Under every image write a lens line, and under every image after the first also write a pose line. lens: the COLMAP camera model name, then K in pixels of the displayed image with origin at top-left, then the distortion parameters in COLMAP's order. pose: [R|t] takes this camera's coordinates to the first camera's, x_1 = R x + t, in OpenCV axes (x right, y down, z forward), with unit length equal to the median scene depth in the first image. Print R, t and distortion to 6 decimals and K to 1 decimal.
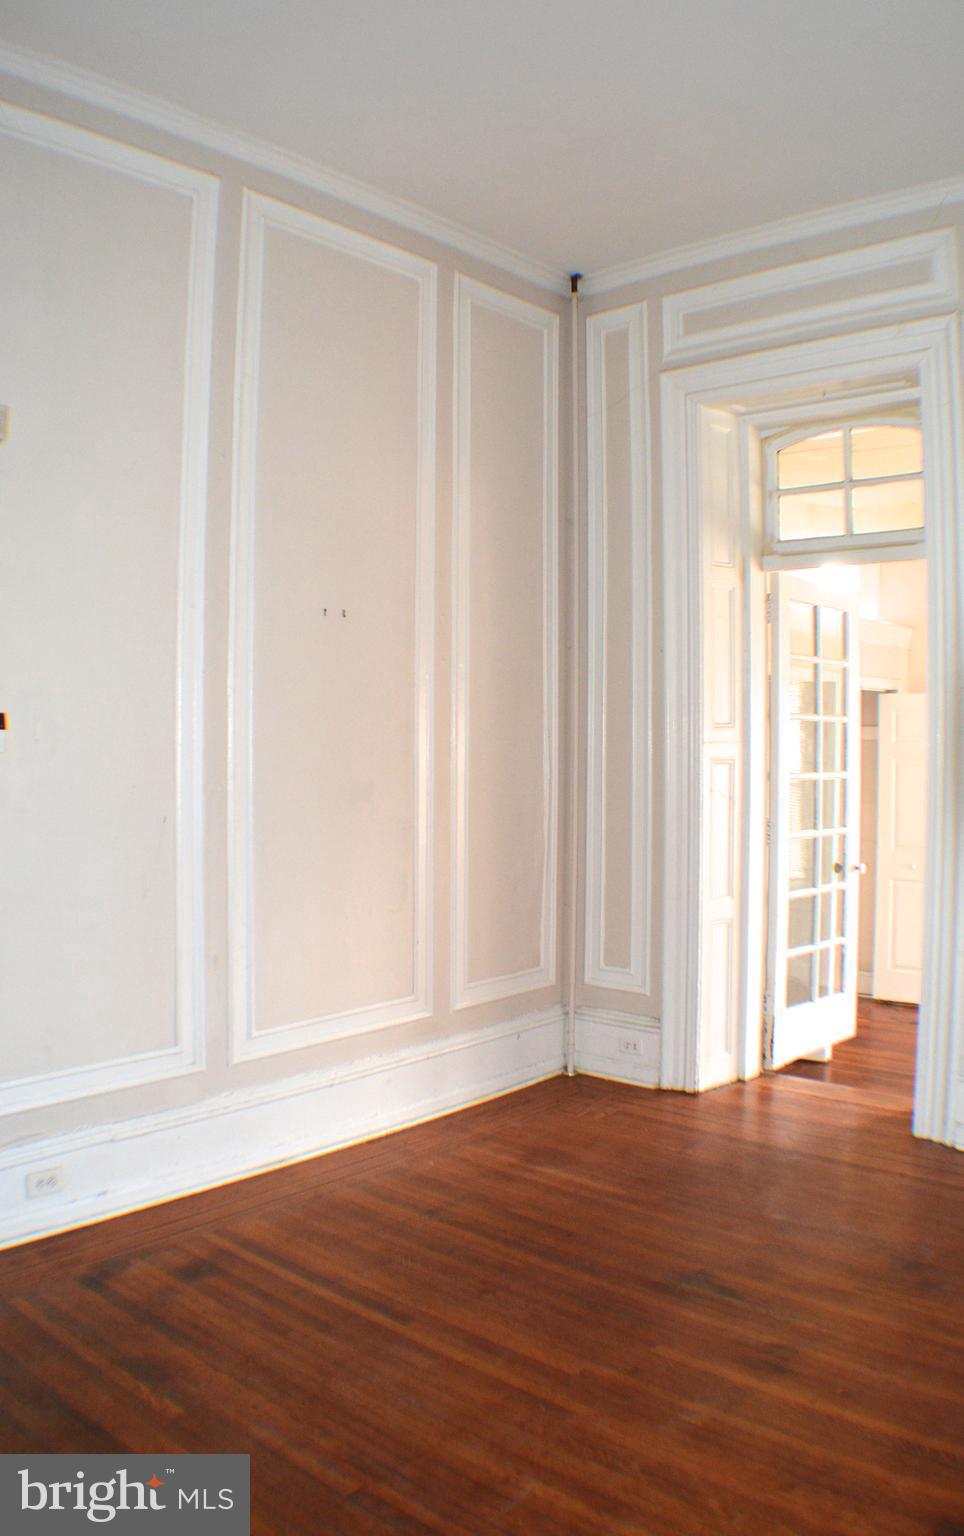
lens RADIAL K [[1175.7, 0, 482.0], [0, 1175.7, 768.0], [0, 0, 1]] dist [-0.176204, -0.001325]
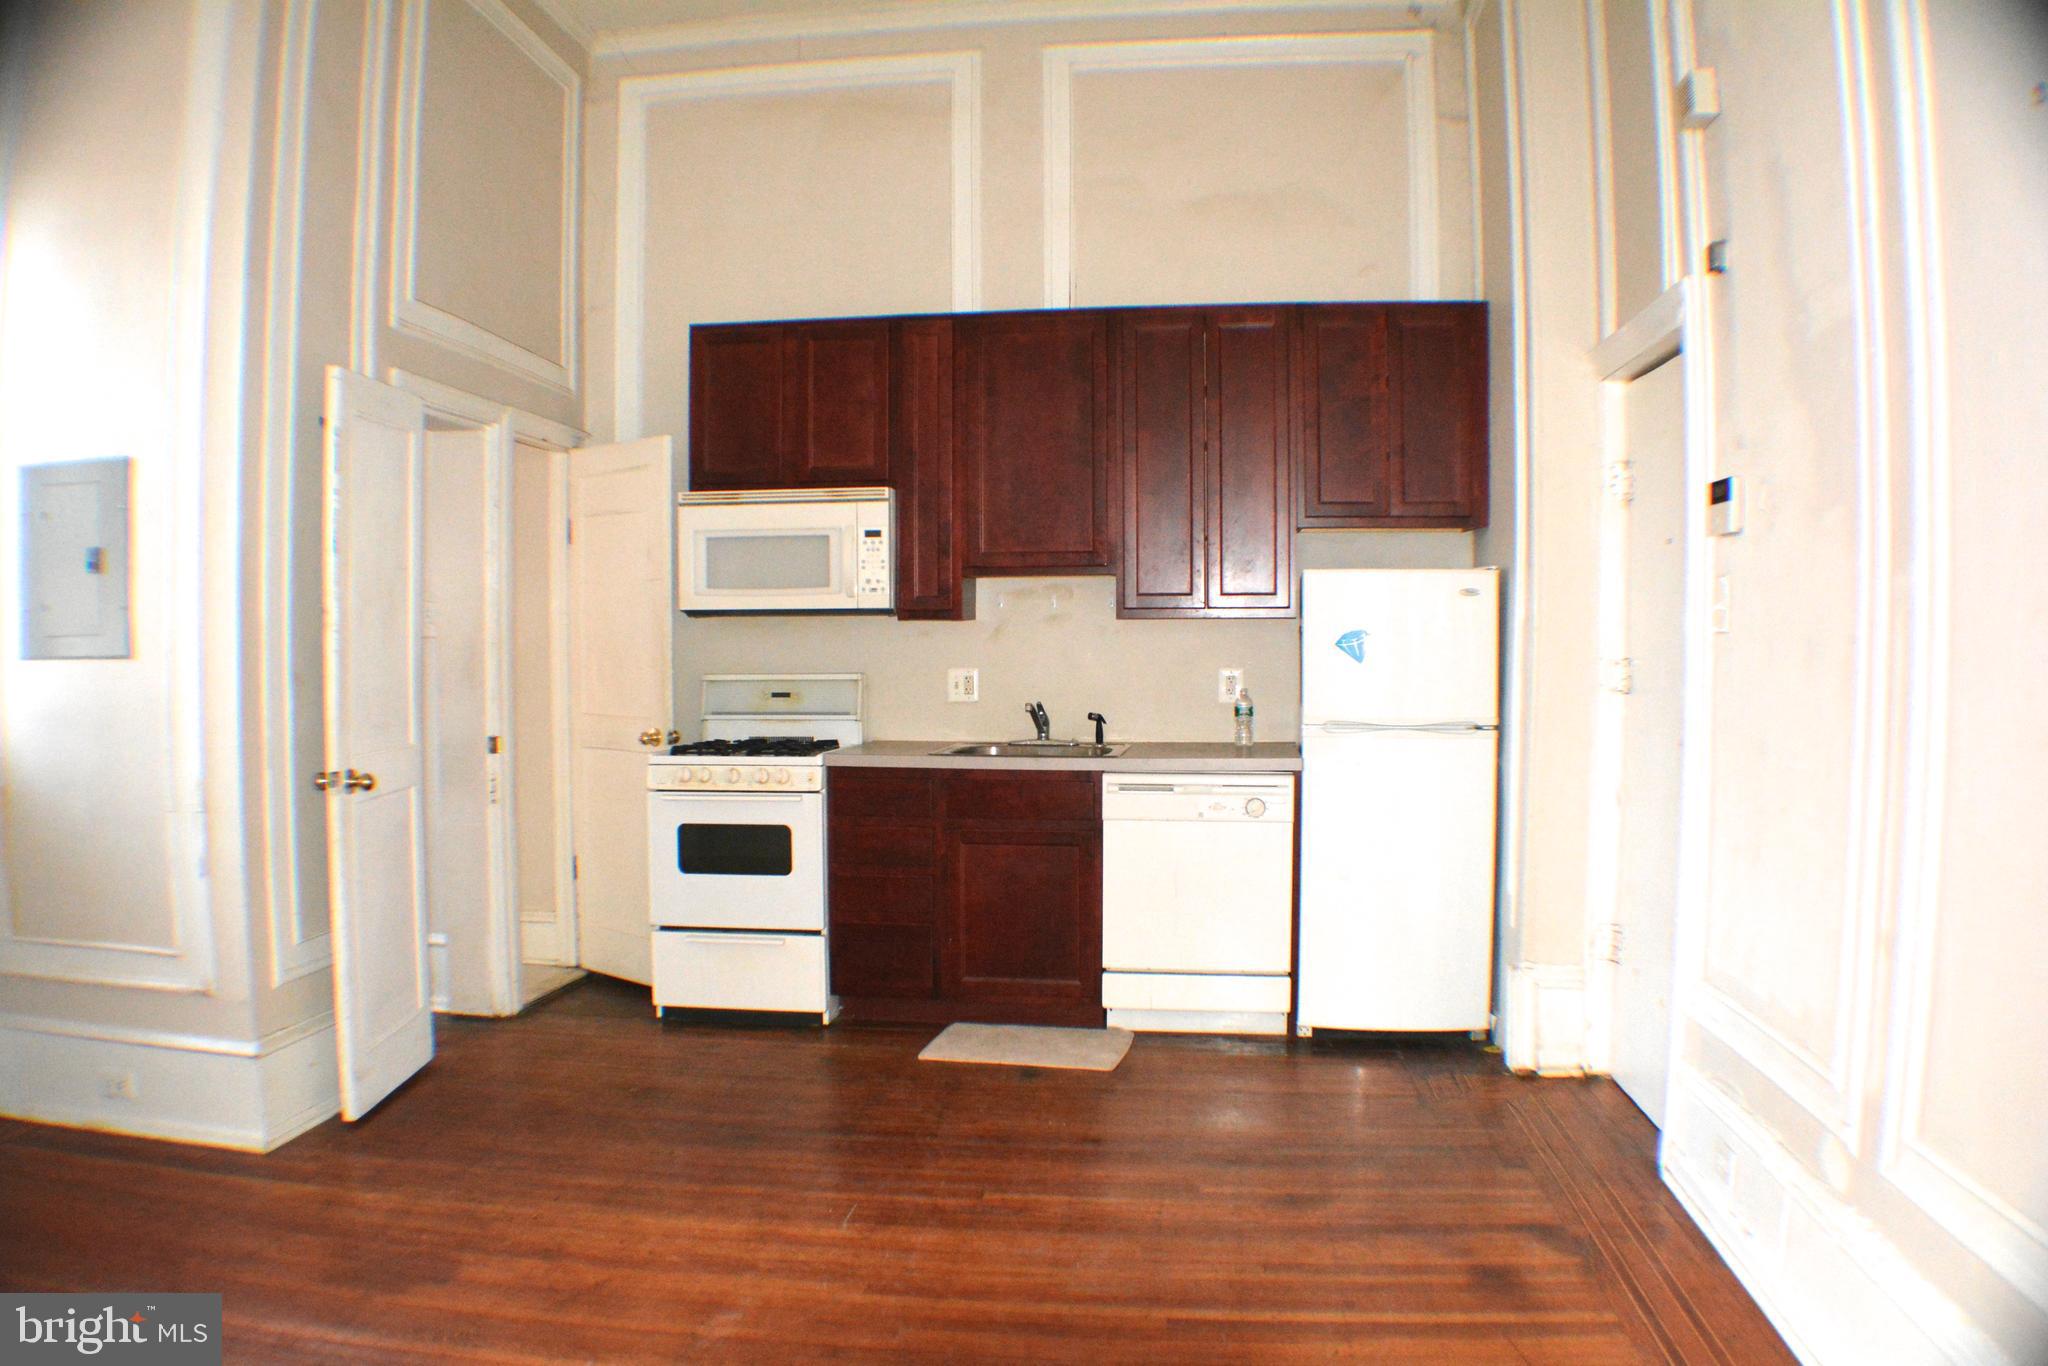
lens RADIAL K [[1430.5, 0, 1024.0], [0, 1430.5, 683.0], [0, 0, 1]] dist [-0.175721, 0.000479]
pose [[-0.822080, 0.018897, -0.569059, 0.334170], [-0.017781, 0.998110, 0.058831, 0.028001], [0.569095, 0.058482, -0.820189, 1.105437]]
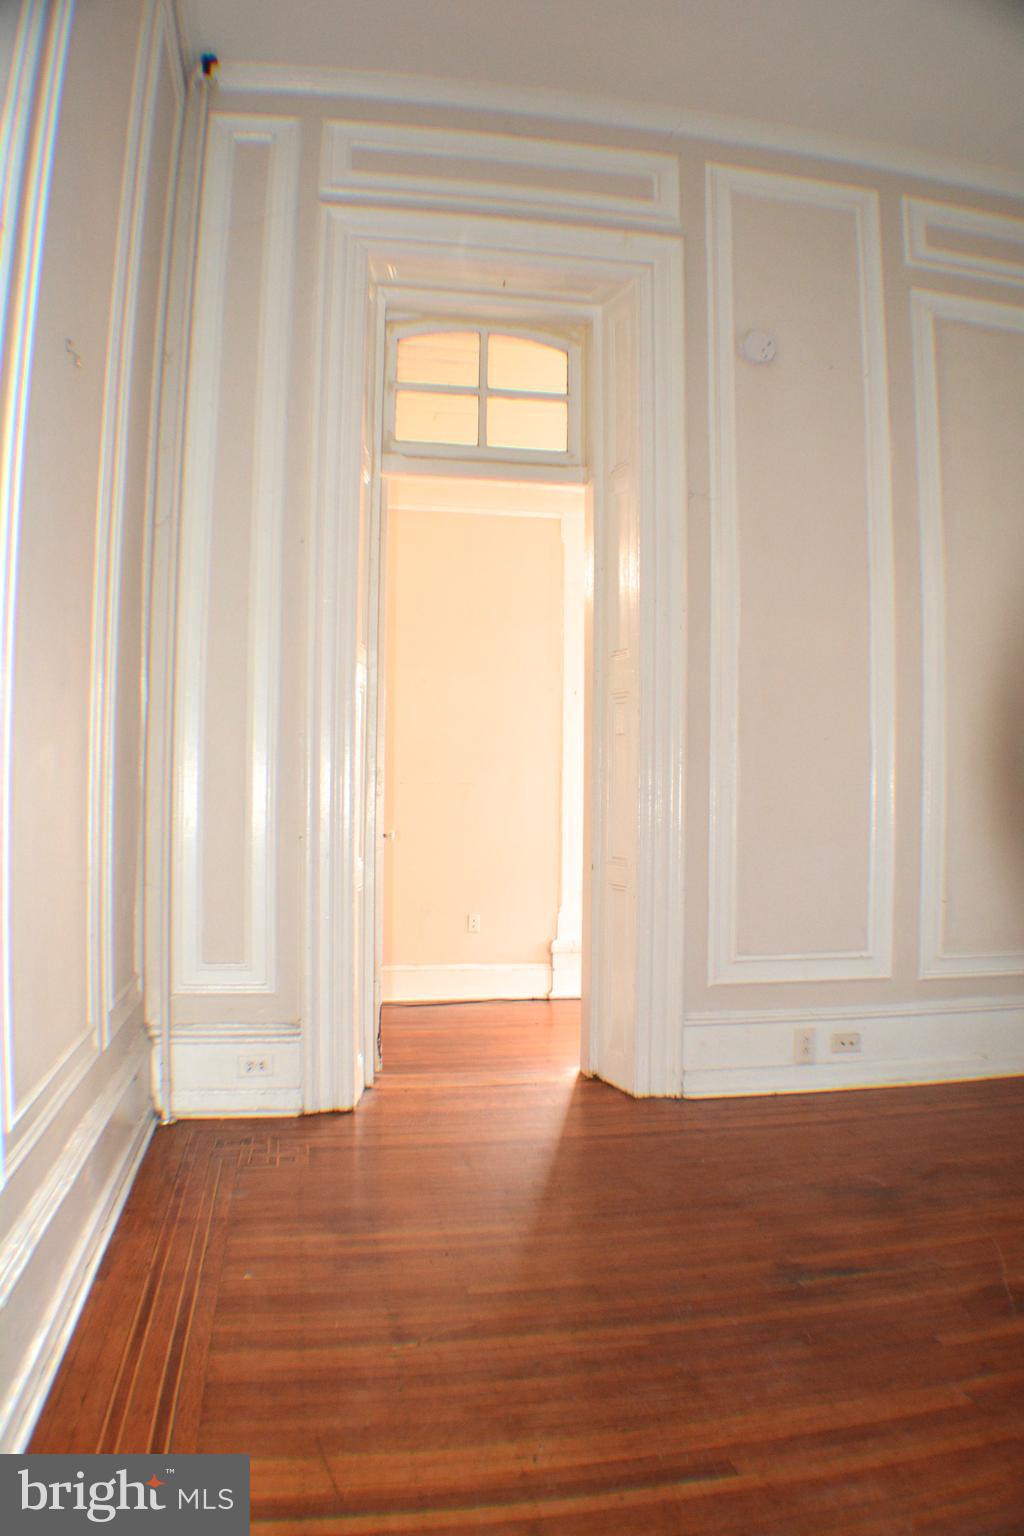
lens RADIAL K [[1147.2, 0, 512.0], [0, 1147.2, 768.0], [0, 0, 1]] dist [-0.164180, 0.003332]
pose [[0.612416, 0.023228, 0.790194, -0.401444], [0.014566, 0.999067, -0.040656, 0.094262], [-0.790401, 0.036408, 0.611507, 0.495210]]
